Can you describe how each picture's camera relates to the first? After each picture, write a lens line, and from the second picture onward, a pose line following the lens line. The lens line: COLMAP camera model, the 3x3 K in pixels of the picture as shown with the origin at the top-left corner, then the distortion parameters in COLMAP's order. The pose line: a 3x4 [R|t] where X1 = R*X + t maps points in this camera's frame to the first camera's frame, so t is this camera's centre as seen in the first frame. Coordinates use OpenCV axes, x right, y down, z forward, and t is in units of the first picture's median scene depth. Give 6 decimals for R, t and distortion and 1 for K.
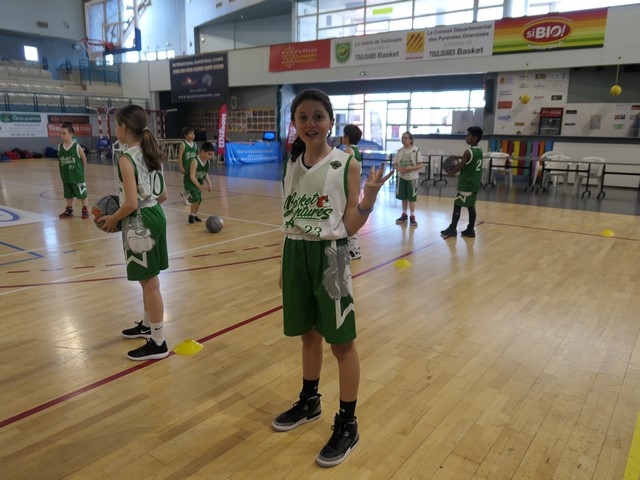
lens RADIAL K [[506.2, 0, 320.0], [0, 506.2, 240.0], [0, 0, 1]] dist [-0.010109, 0.007755]
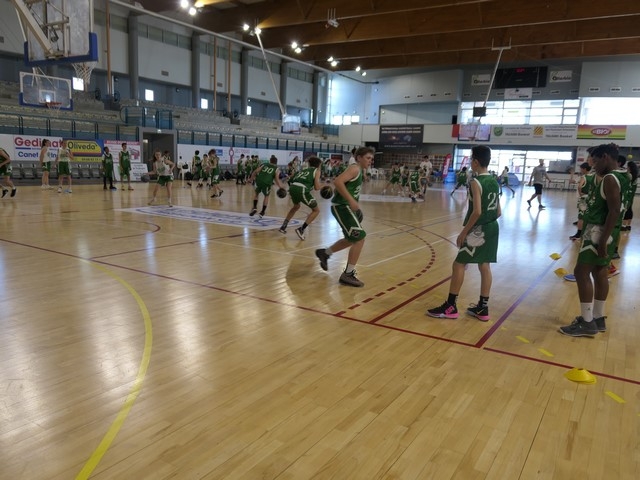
lens RADIAL K [[506.2, 0, 320.0], [0, 506.2, 240.0], [0, 0, 1]] dist [-0.010109, 0.007755]
pose [[0.995793, 0.018569, 0.089730, -0.736277], [-0.013417, 0.998245, -0.057684, 0.178846], [-0.090644, 0.056238, 0.994294, -0.843238]]
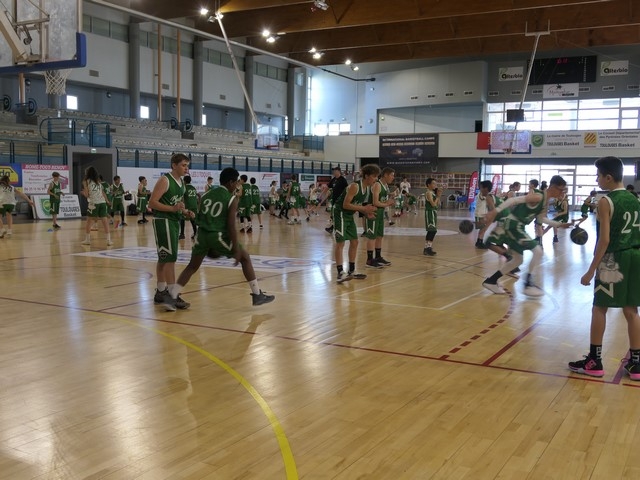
lens RADIAL K [[709.5, 0, 320.0], [0, 709.5, 240.0], [0, 0, 1]] dist [-0.020452, 0.003493]
pose [[0.990631, -0.003108, 0.136531, -0.788800], [0.021722, 0.990599, -0.135060, 0.189239], [-0.134828, 0.136760, 0.981386, -0.882102]]
